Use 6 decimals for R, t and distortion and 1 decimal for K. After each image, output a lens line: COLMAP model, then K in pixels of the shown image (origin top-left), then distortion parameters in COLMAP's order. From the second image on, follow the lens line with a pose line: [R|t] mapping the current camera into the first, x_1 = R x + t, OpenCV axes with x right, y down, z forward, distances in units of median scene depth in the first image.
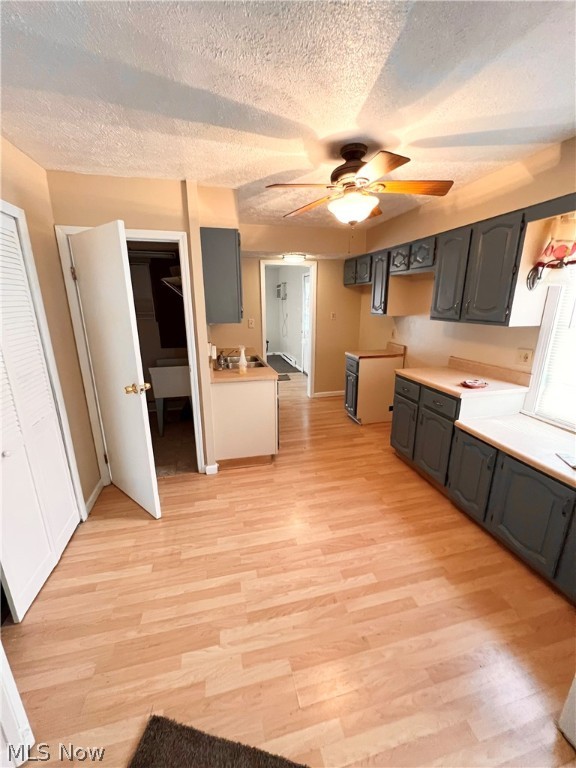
lens RADIAL K [[307.7, 0, 288.5], [0, 307.7, 383.2], [0, 0, 1]] dist [-0.002202, -0.000090]
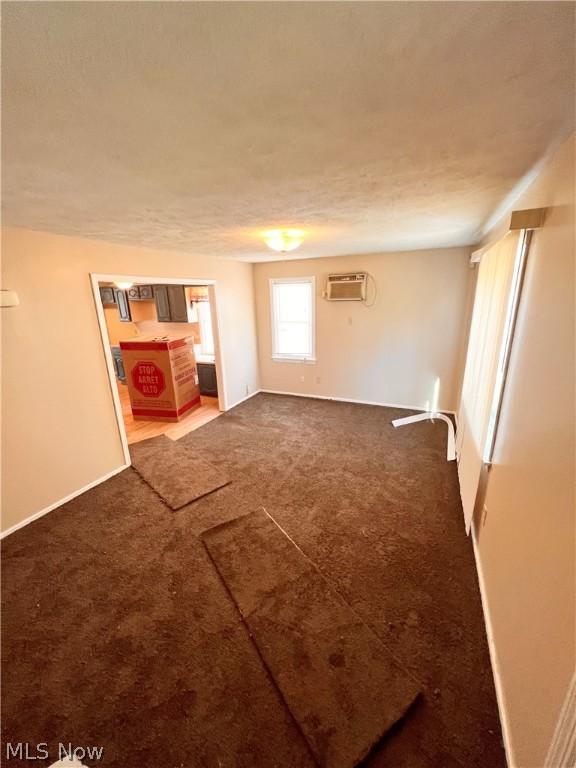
lens RADIAL K [[307.7, 0, 288.5], [0, 307.7, 383.3], [0, 0, 1]] dist [-0.002202, -0.000090]
pose [[0.629525, -0.224559, 0.743822, -0.812644], [0.226585, 0.968771, 0.100703, 0.241701], [-0.743208, 0.105144, 0.660748, -1.300559]]
